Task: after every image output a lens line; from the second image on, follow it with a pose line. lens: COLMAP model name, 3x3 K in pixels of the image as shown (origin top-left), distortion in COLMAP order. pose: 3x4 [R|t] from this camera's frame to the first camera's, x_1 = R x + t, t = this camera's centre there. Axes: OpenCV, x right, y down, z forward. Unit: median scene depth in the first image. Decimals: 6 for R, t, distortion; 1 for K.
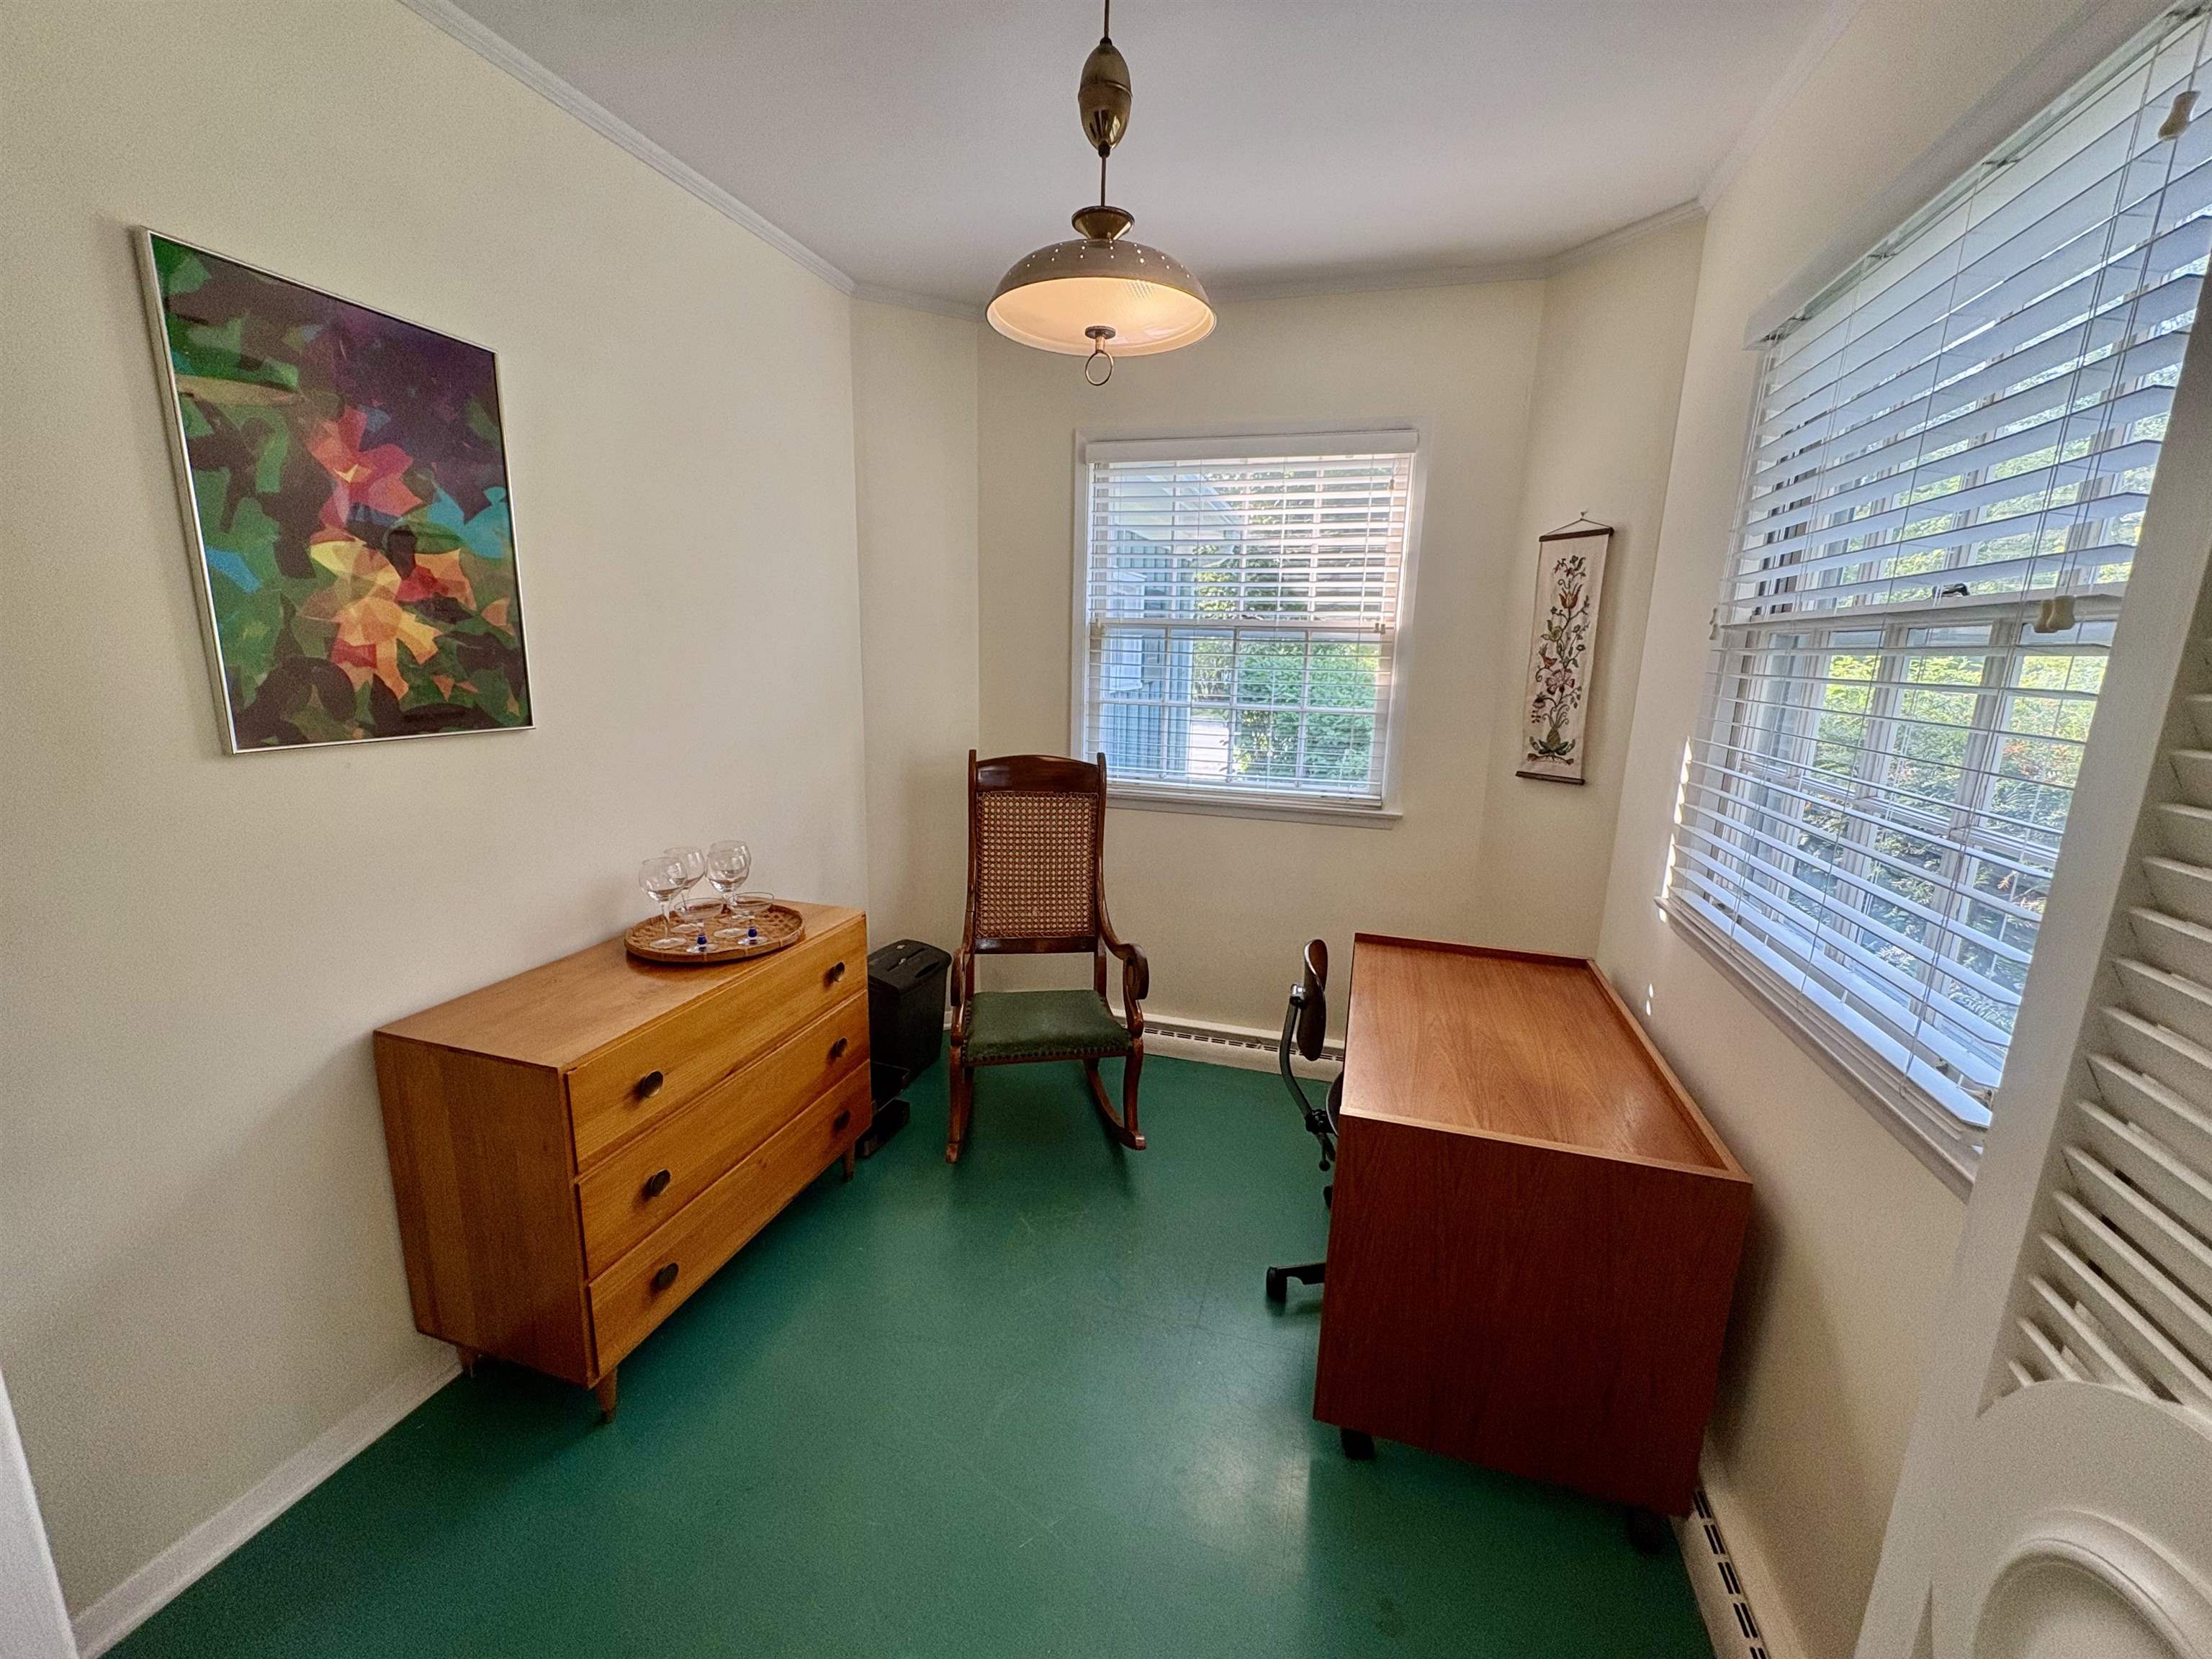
lens RADIAL K [[870.8, 0, 1101.6], [0, 870.8, 826.0], [0, 0, 1]] dist [0.000719, 0.000015]
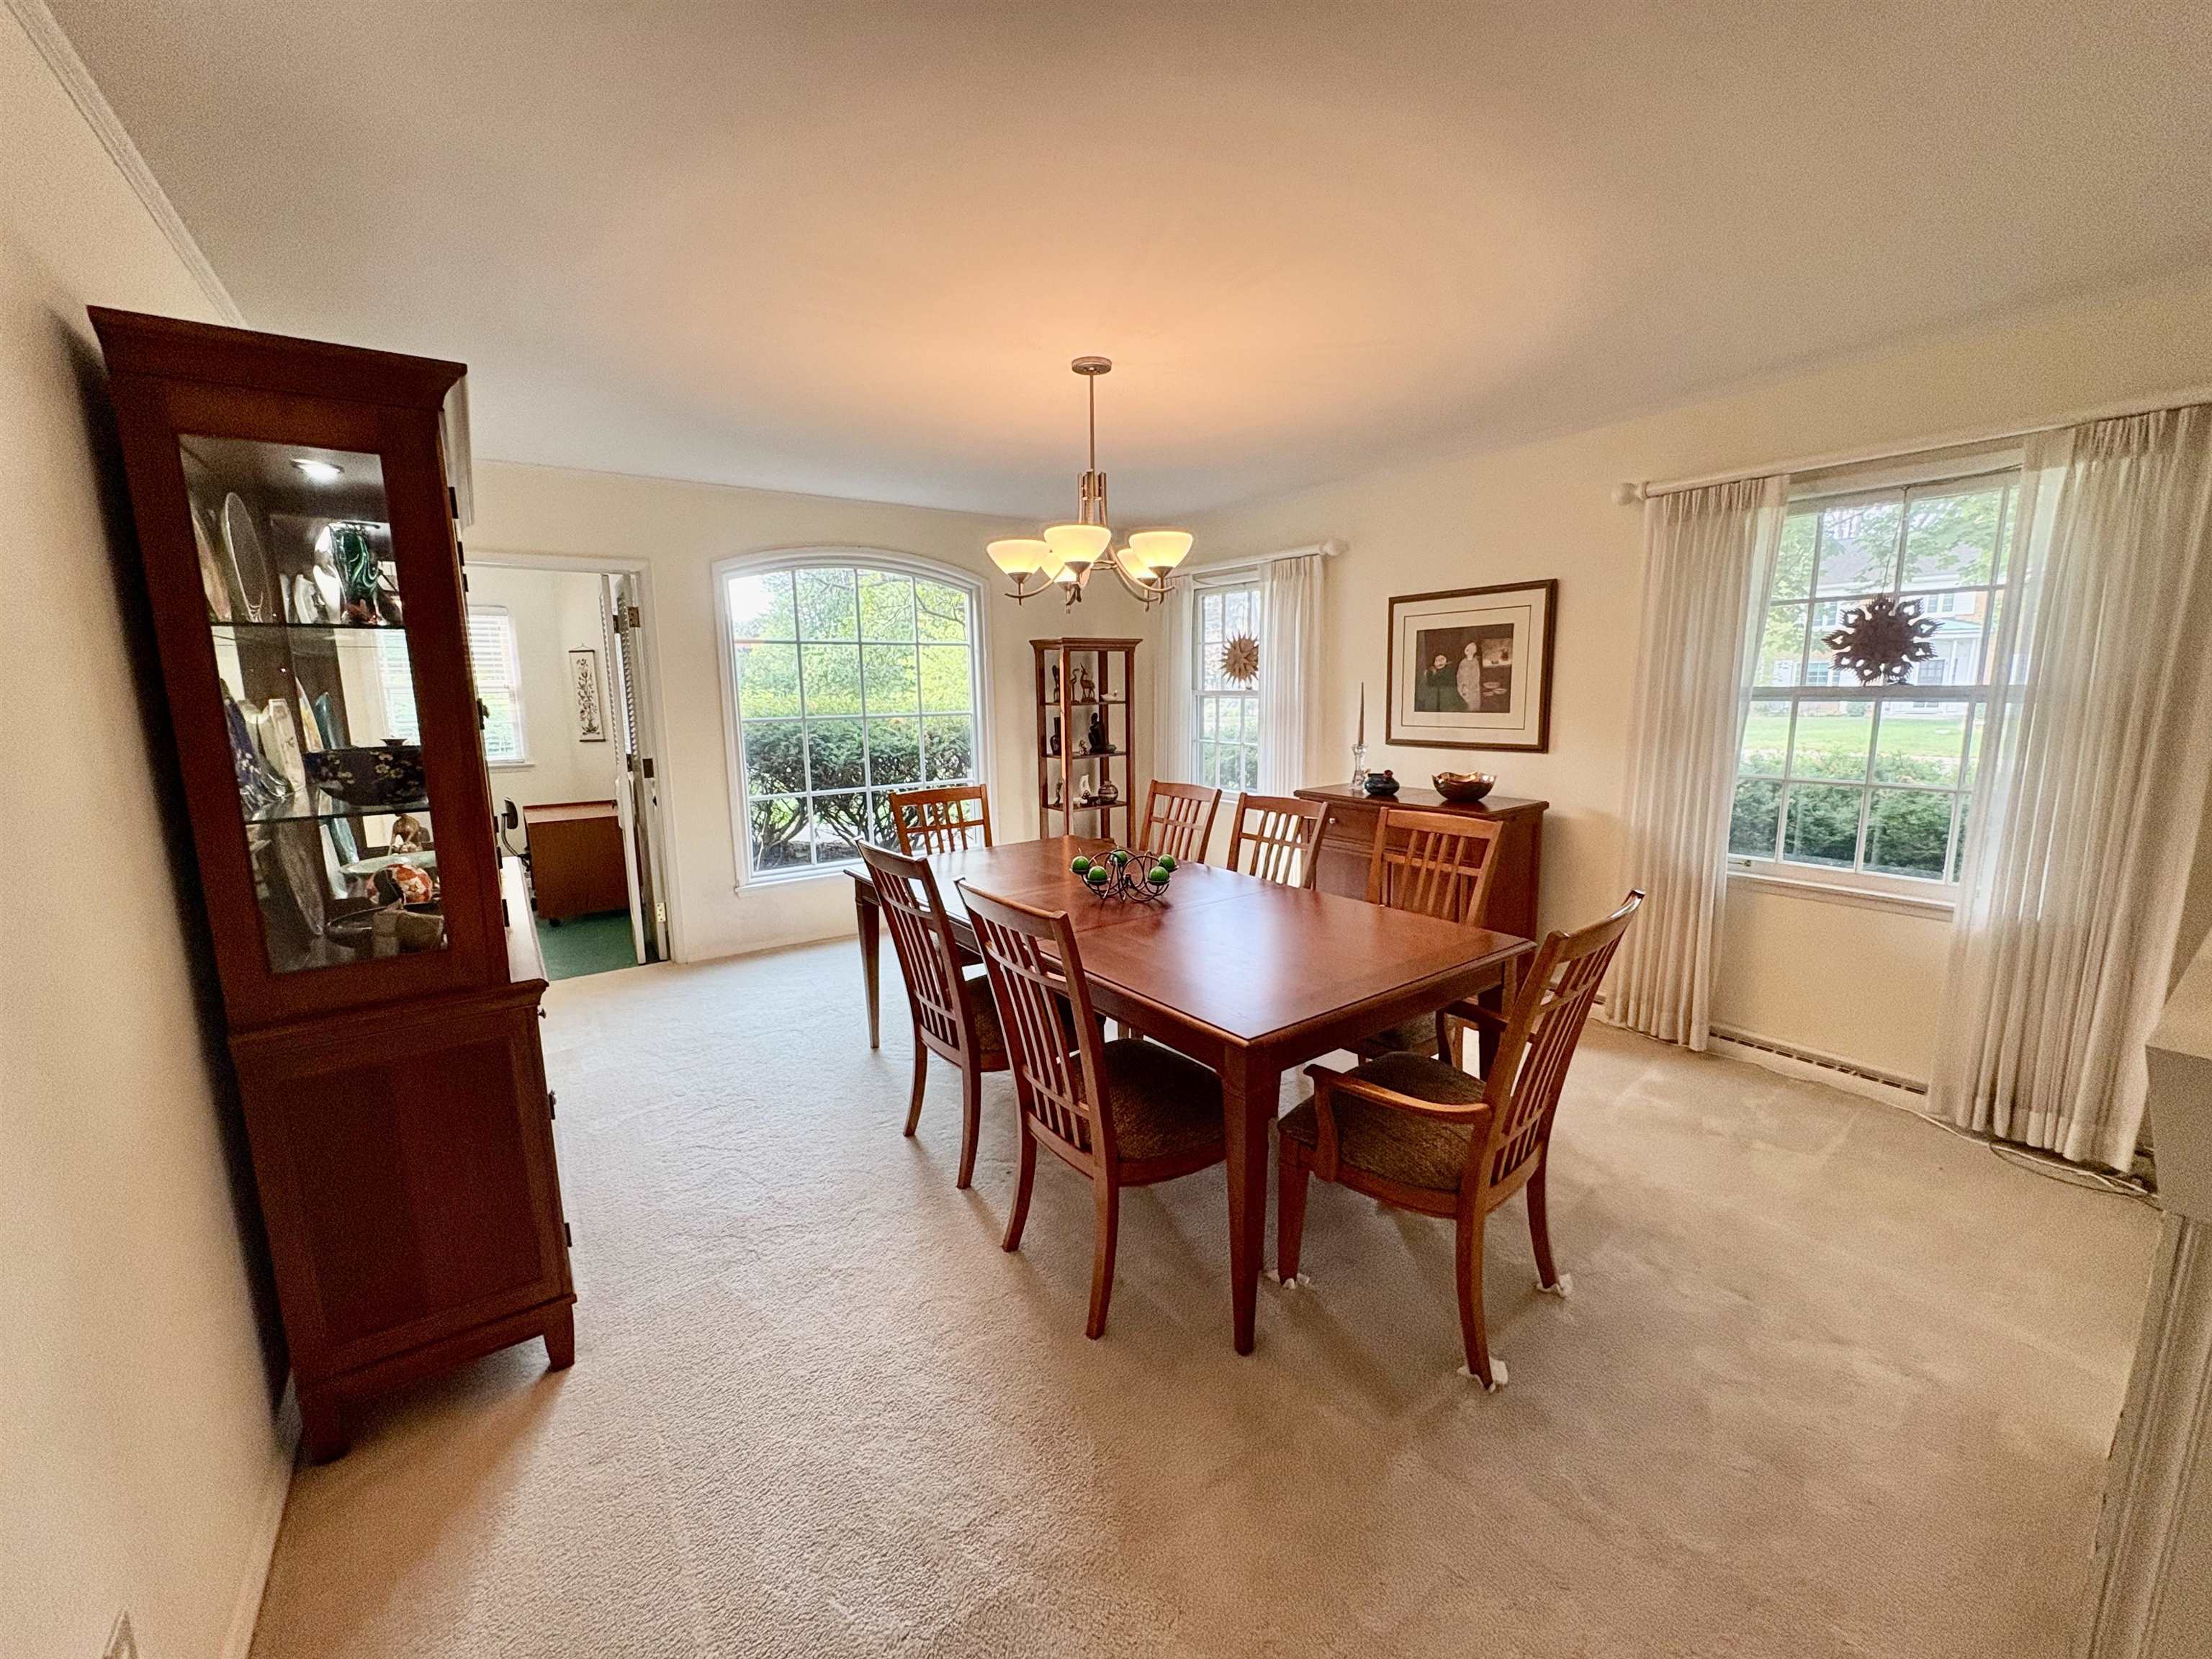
lens RADIAL K [[870.8, 0, 1103.6], [0, 870.8, 827.0], [0, 0, 1]] dist [0.000719, 0.000015]
pose [[0.613831, -0.159062, 0.773247, -0.633233], [0.185548, 0.981121, 0.054529, 0.352812], [-0.767323, 0.110003, 0.631756, -1.872050]]
